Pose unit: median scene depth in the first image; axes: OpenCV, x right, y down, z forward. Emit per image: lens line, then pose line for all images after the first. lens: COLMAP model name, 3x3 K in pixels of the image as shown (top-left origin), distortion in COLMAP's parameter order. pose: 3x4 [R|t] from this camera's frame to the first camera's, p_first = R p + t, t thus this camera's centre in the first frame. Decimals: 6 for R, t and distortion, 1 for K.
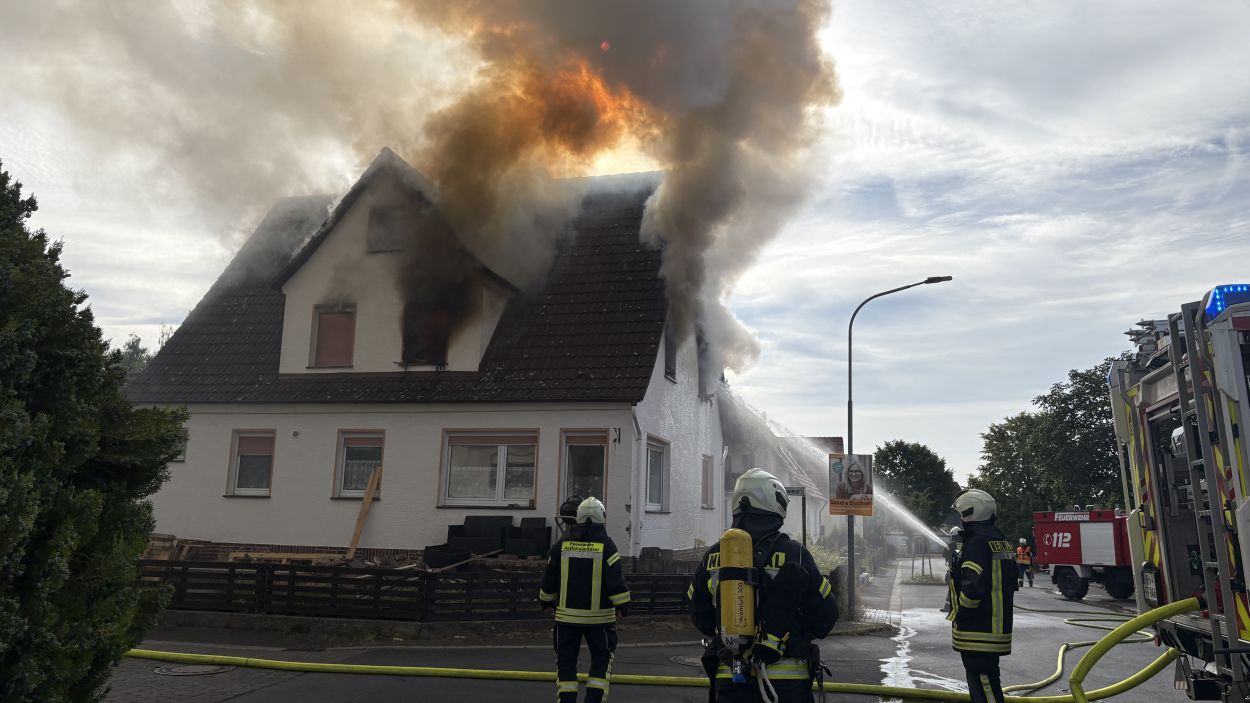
lens RADIAL K [[940.8, 0, 625.0], [0, 940.8, 351.5], [0, 0, 1]] dist [0.089769, -0.128803]
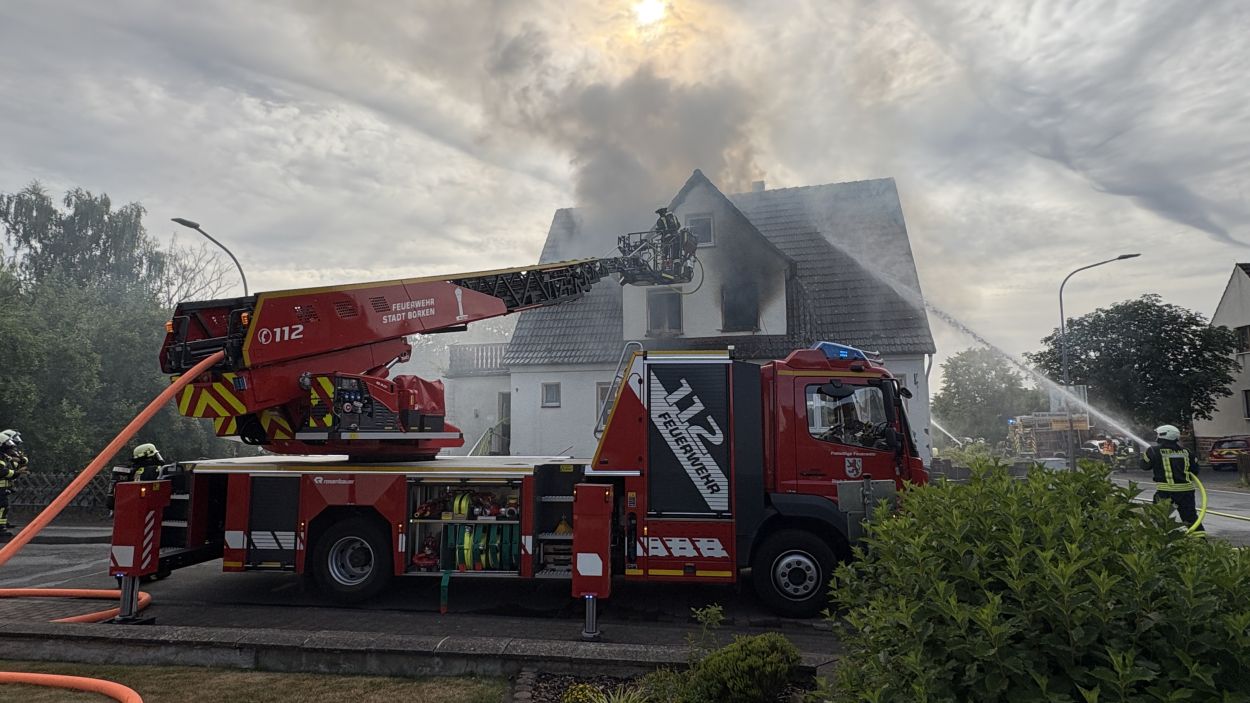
lens RADIAL K [[681.7, 0, 625.0], [0, 681.7, 351.5], [0, 0, 1]] dist [0.006871, -0.000285]
pose [[0.998652, -0.033326, 0.039790, -0.433765], [0.030993, 0.997842, 0.057881, -0.018533], [-0.041633, -0.056570, 0.997530, 0.031725]]
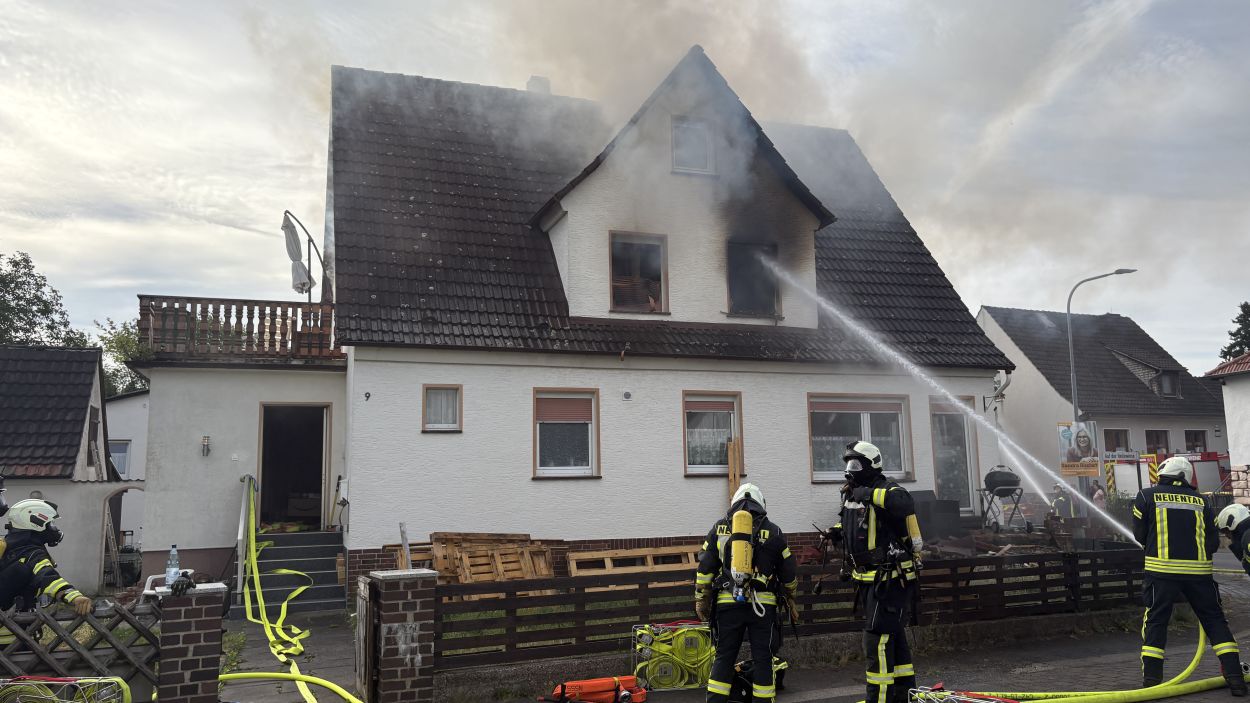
lens RADIAL K [[940.8, 0, 625.0], [0, 940.8, 351.5], [0, 0, 1]] dist [0.089769, -0.128803]
pose [[0.812117, 0.041064, 0.582048, -0.827438], [-0.059183, 0.998173, 0.012155, 0.042836], [-0.580485, -0.044319, 0.813064, 0.389930]]
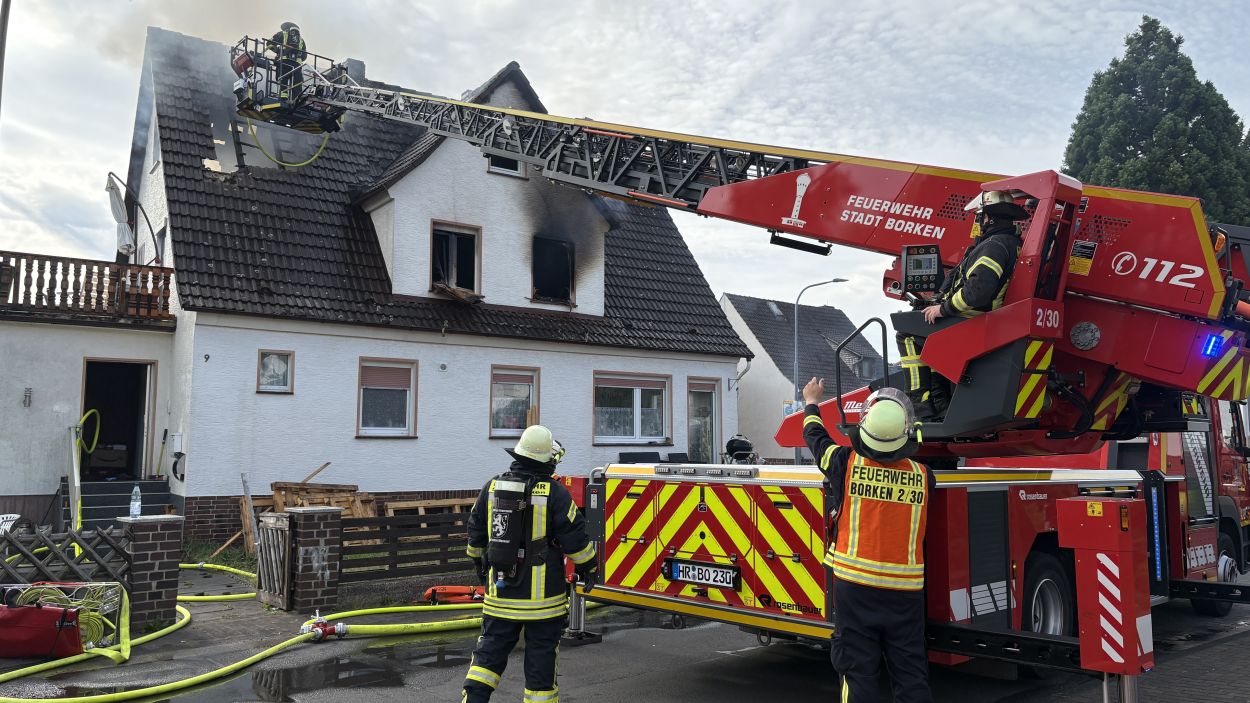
lens RADIAL K [[940.8, 0, 625.0], [0, 940.8, 351.5], [0, 0, 1]] dist [0.089769, -0.128803]
pose [[0.630126, 0.053683, 0.774635, -0.958086], [-0.119162, 0.992476, 0.028152, 0.028264], [-0.767295, -0.110047, 0.631782, 0.324474]]
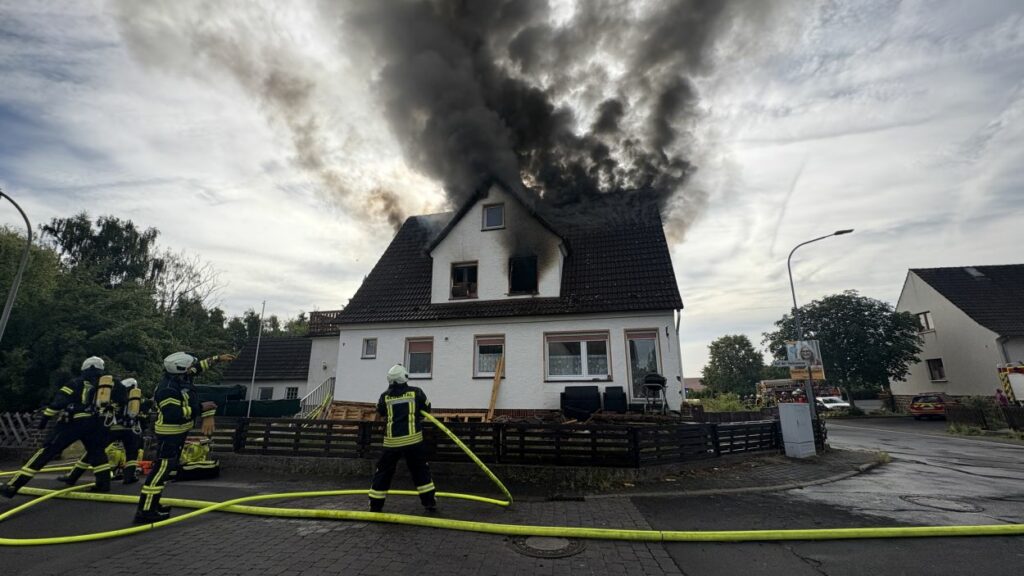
lens RADIAL K [[406.9, 0, 512.0], [0, 406.9, 288.0], [0, 0, 1]] dist [0.001362, 0.000270]
pose [[0.999462, -0.023668, 0.022701, -0.257774], [0.025385, 0.996581, -0.078623, 0.059746], [-0.020762, 0.079157, 0.996646, 0.308087]]
